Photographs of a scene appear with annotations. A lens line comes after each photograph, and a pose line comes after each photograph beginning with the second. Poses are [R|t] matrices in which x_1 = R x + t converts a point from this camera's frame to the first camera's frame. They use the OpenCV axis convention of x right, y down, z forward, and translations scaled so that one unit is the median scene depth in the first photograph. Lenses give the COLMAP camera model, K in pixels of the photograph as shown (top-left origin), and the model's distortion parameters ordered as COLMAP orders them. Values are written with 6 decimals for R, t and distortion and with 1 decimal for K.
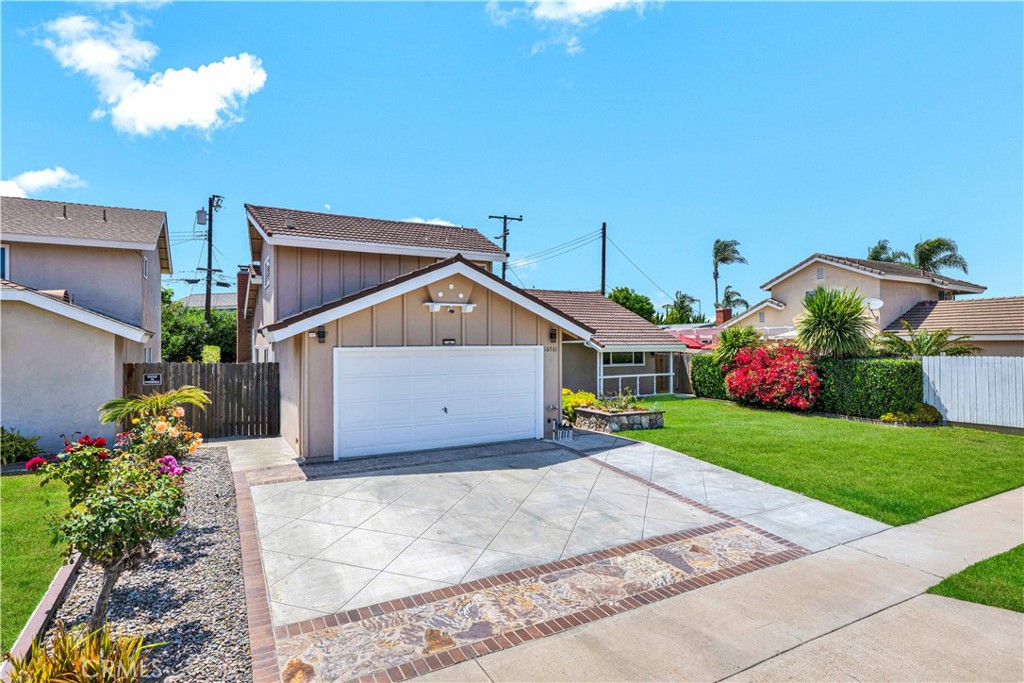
lens RADIAL K [[558.9, 0, 503.4], [0, 558.9, 330.5], [0, 0, 1]] dist [-0.002443, 0.001041]
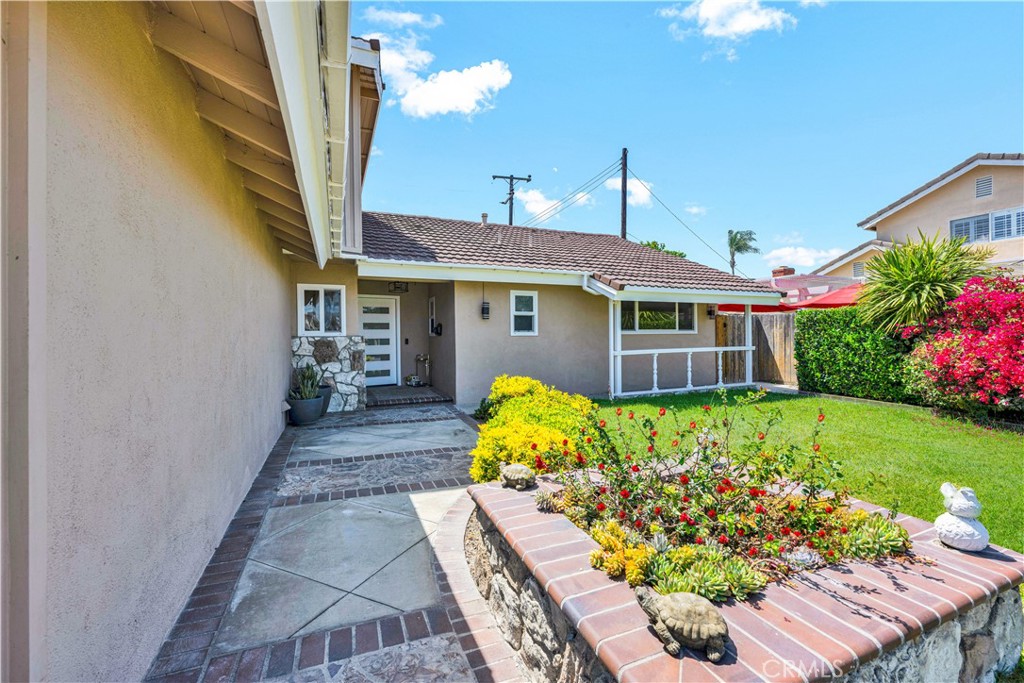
lens RADIAL K [[418.3, 0, 507.1], [0, 418.3, 333.3], [0, 0, 1]] dist [-0.001544, 0.003487]
pose [[0.995009, -0.004979, -0.099663, 0.170069], [0.007198, 0.999734, 0.021917, 0.085235], [0.099528, -0.022525, 0.994780, 0.918220]]
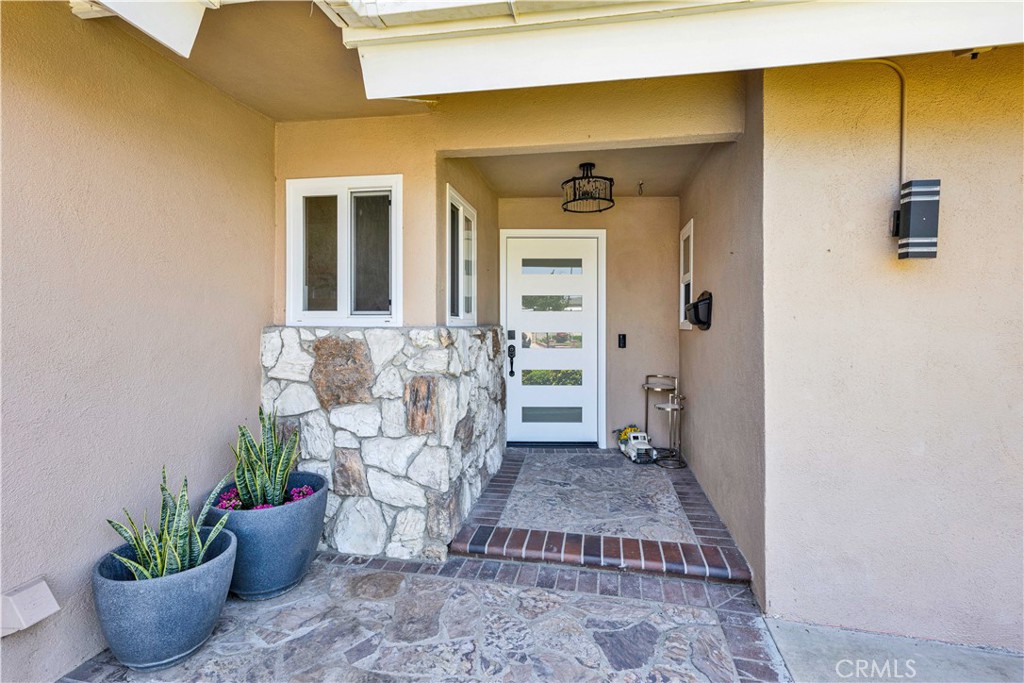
lens RADIAL K [[507.7, 0, 512.7], [0, 507.7, 326.1], [0, 0, 1]] dist [-0.002351, -0.000309]
pose [[0.798959, 0.009396, -0.601313, 0.083807], [0.007445, 0.999647, 0.025513, 0.093127], [0.601340, -0.024861, 0.798606, 1.266917]]
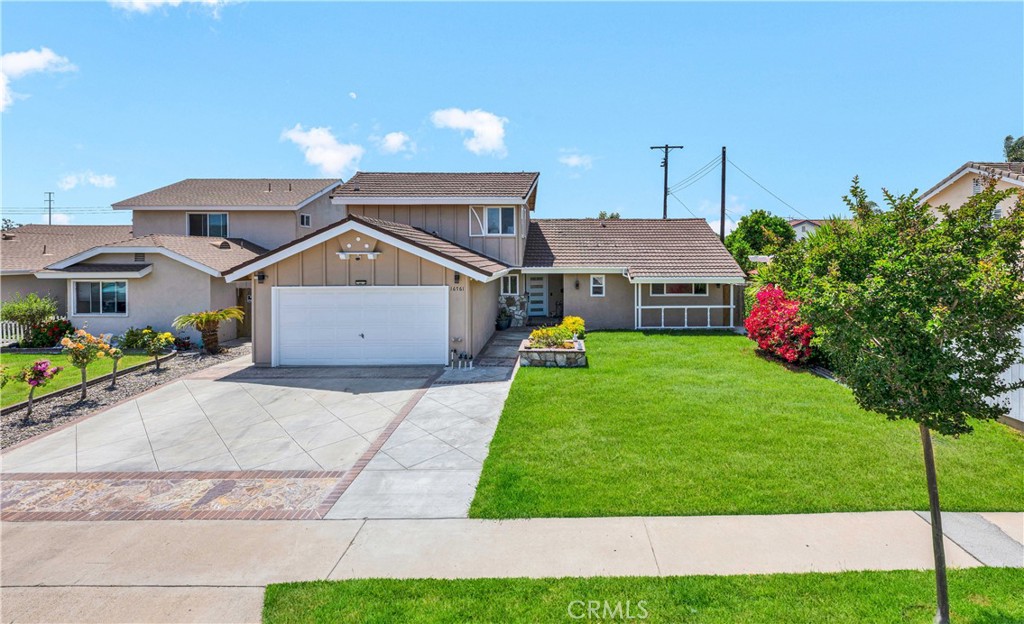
lens RADIAL K [[479.6, 0, 547.3], [0, 479.6, 242.6], [0, 0, 1]] dist [-0.006315, 0.001980]
pose [[0.877535, -0.007886, -0.479448, 0.674759], [0.009644, 0.999953, 0.001203, -0.057246], [0.479416, -0.005679, 0.877570, 0.209912]]
